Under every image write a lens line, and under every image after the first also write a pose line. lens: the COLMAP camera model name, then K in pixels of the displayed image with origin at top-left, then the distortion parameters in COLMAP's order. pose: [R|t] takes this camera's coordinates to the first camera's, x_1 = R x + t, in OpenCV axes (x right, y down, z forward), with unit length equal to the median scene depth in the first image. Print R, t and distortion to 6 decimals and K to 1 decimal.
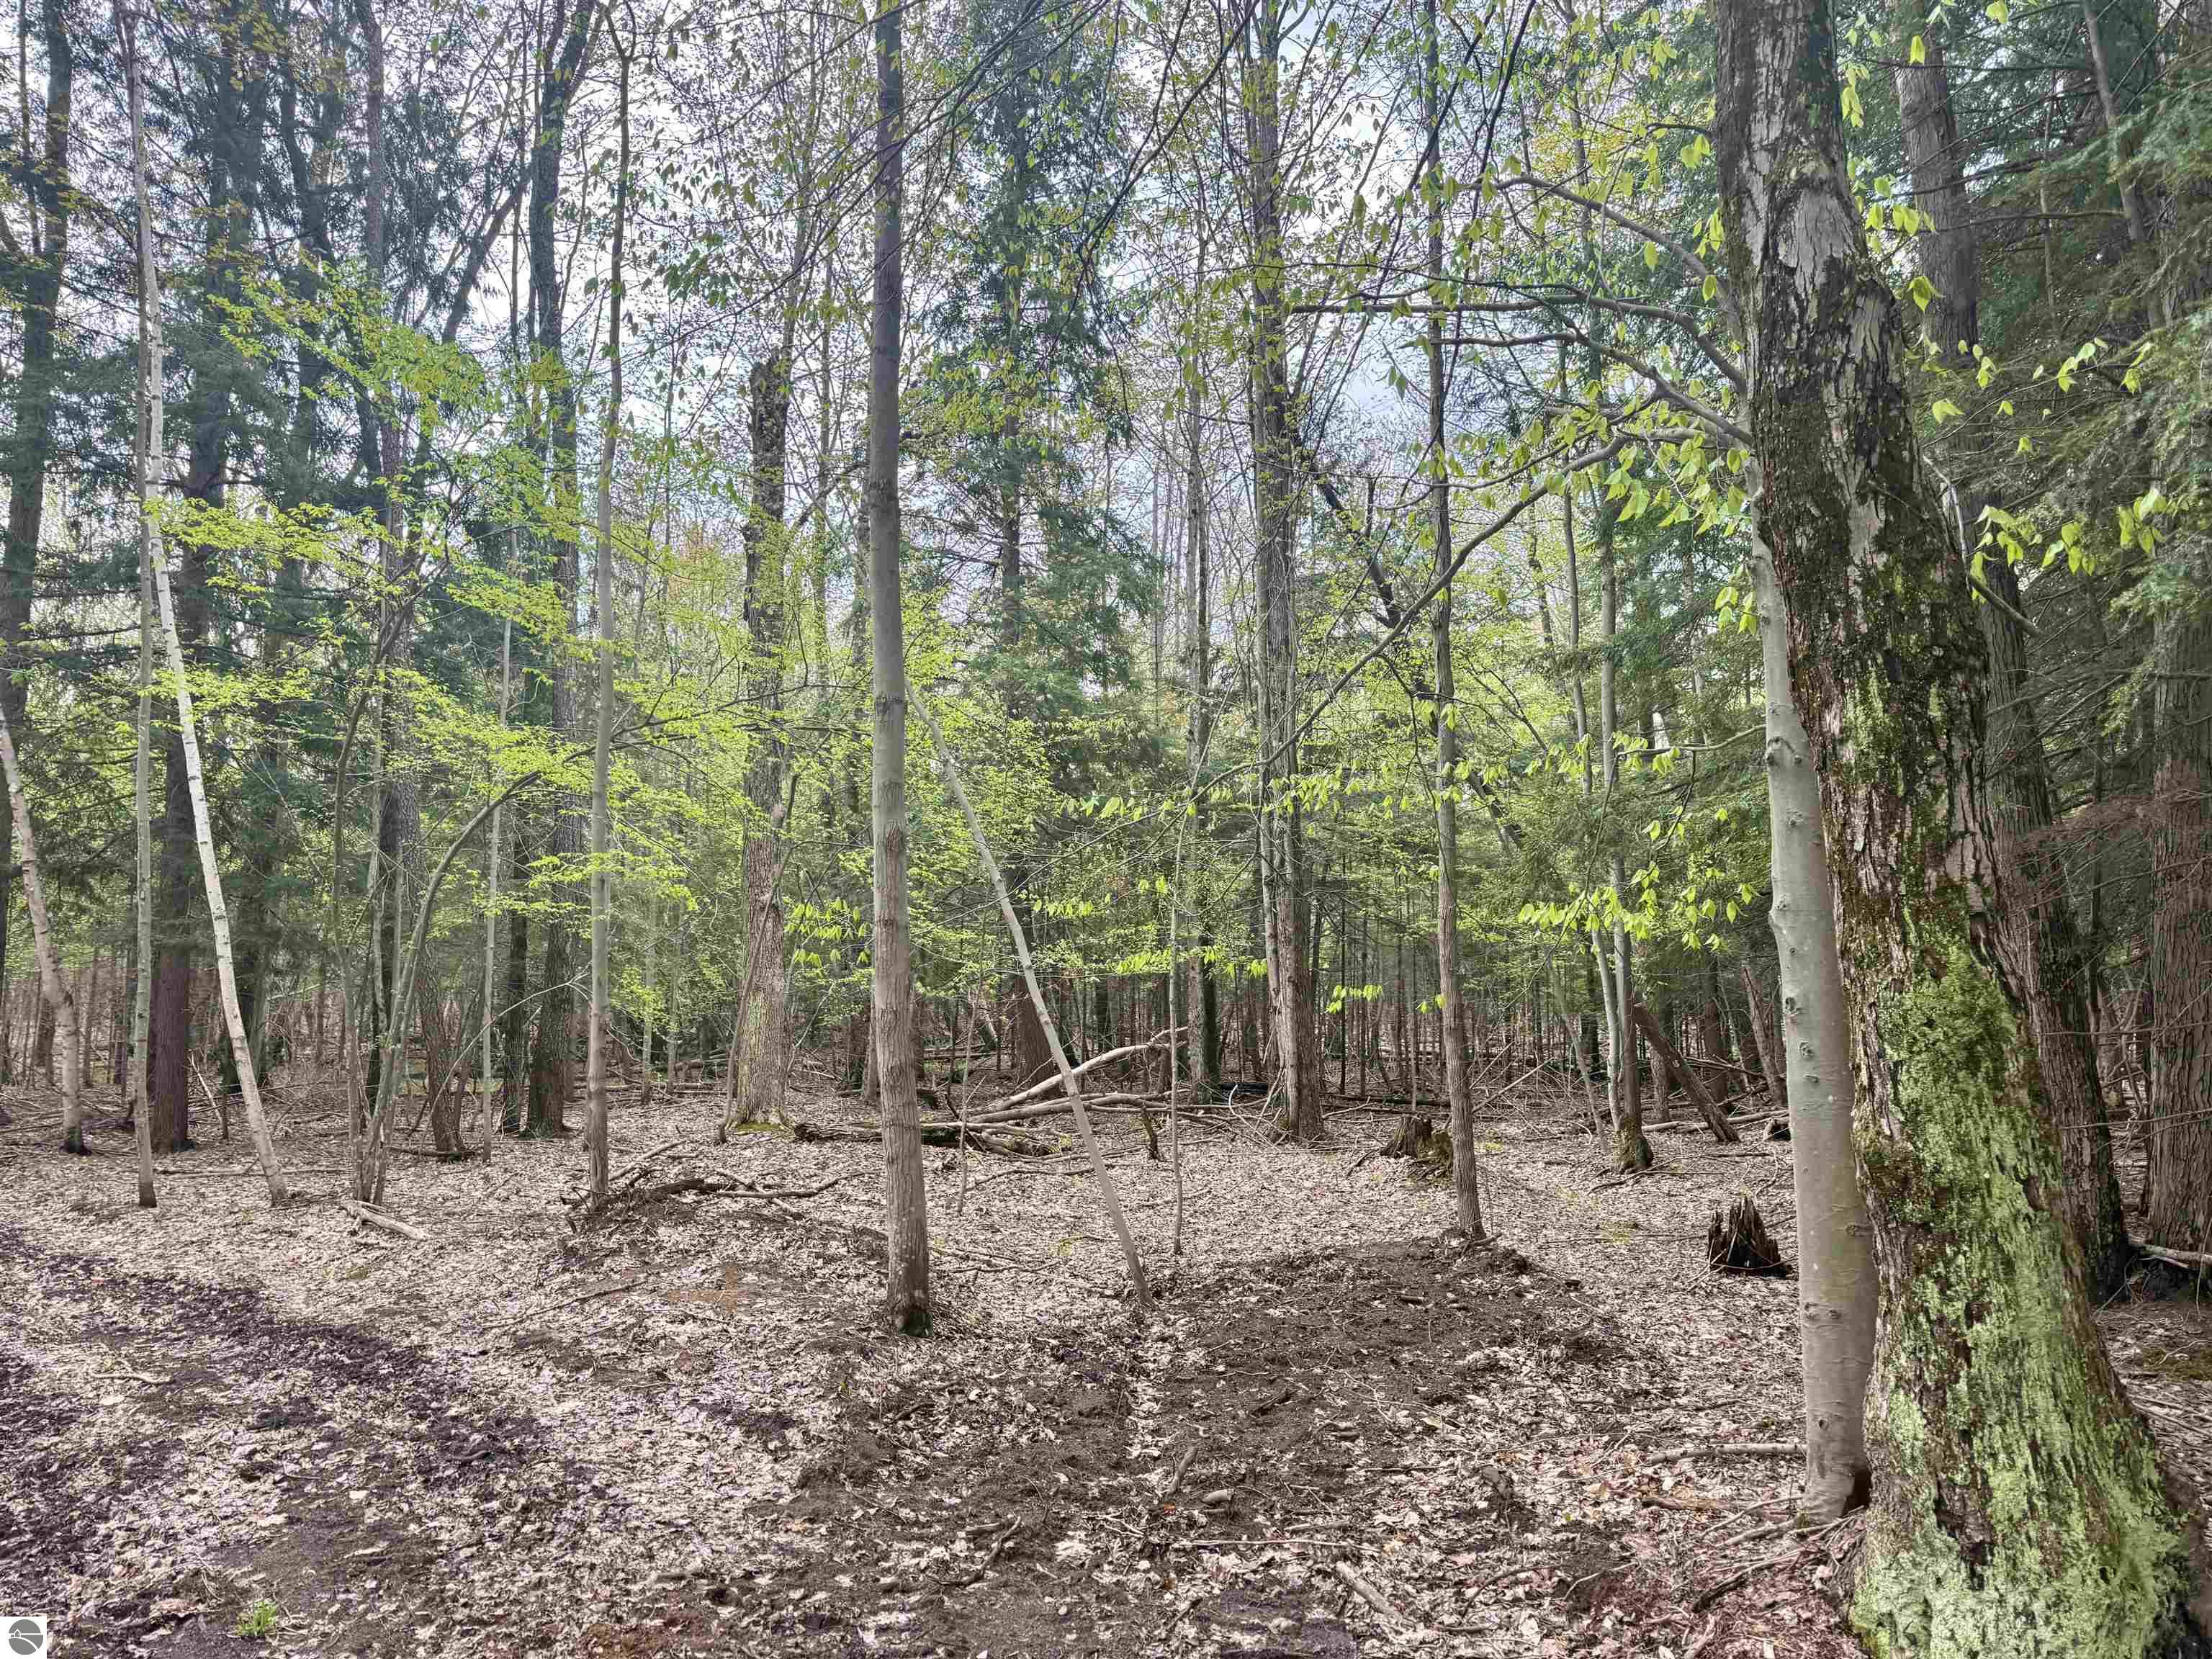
lens RADIAL K [[1536.2, 0, 1112.4], [0, 1536.2, 821.9], [0, 0, 1]] dist [0.028774, -0.015325]
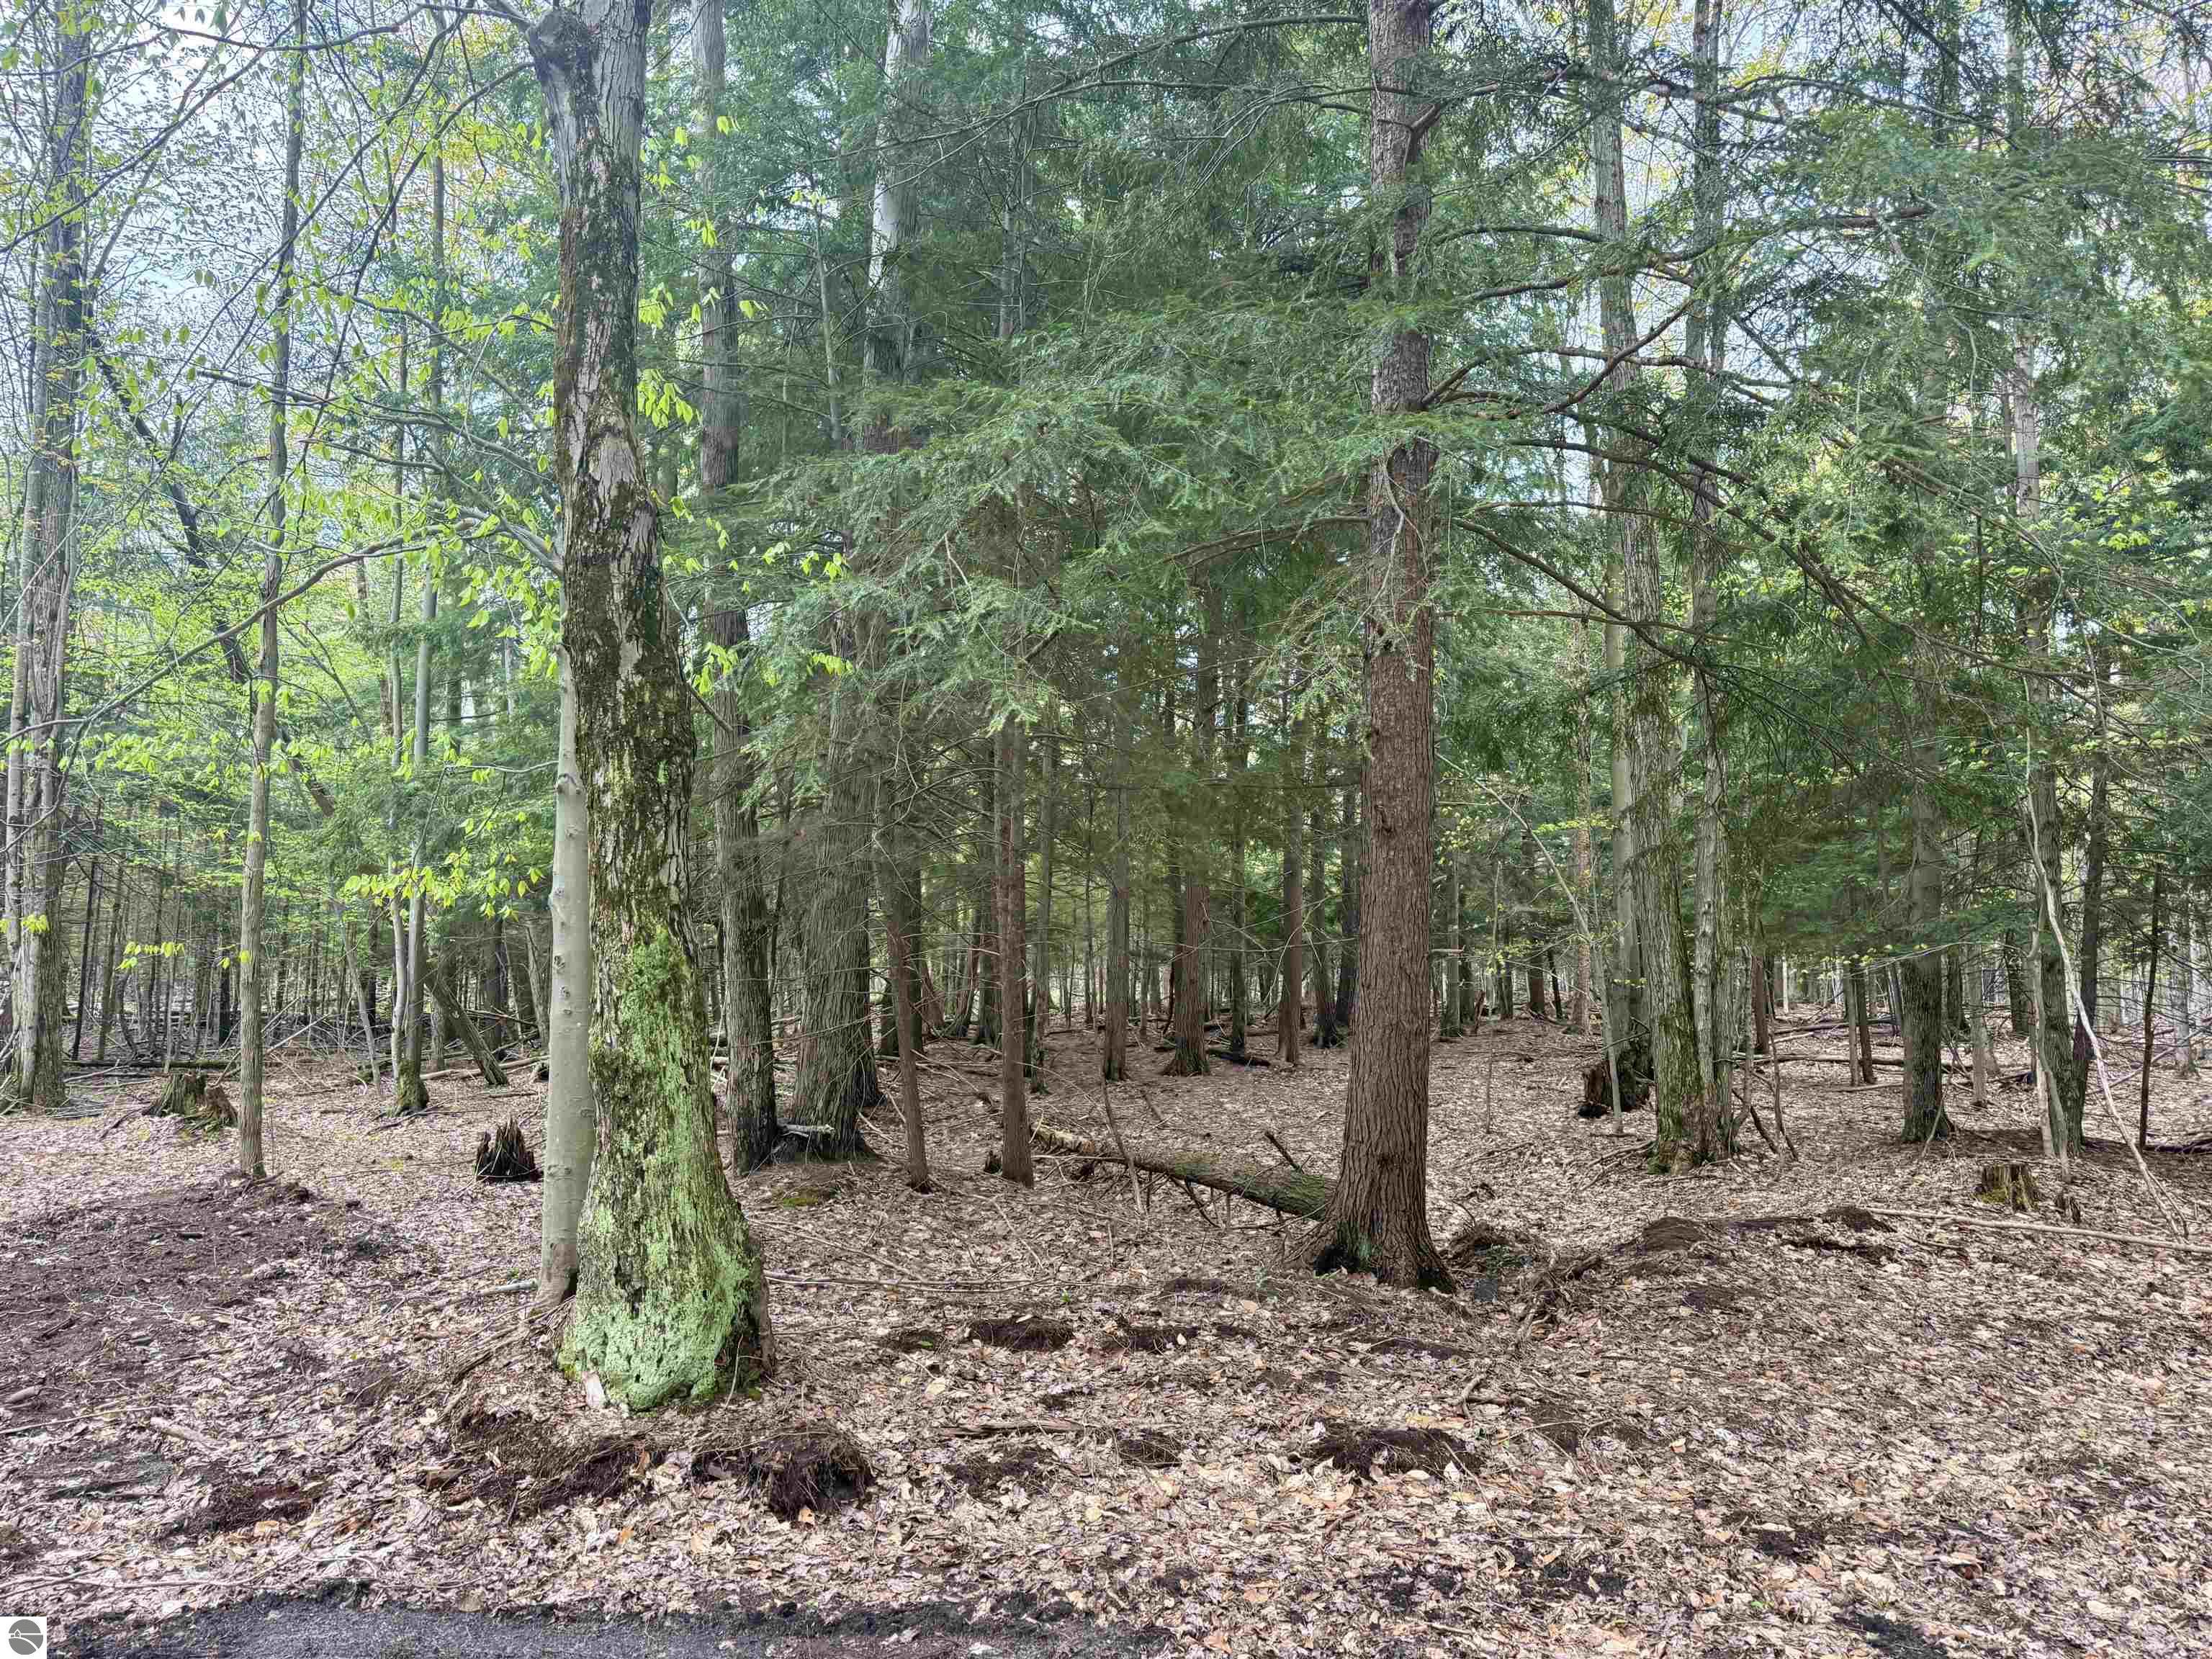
lens RADIAL K [[1536.2, 0, 1117.0], [0, 1536.2, 821.9], [0, 0, 1]] dist [0.028774, -0.015325]
pose [[0.729995, 0.063829, 0.680466, -0.159903], [-0.083084, 0.996533, -0.004346, -0.046045], [-0.678384, -0.053364, 0.732767, -0.382330]]
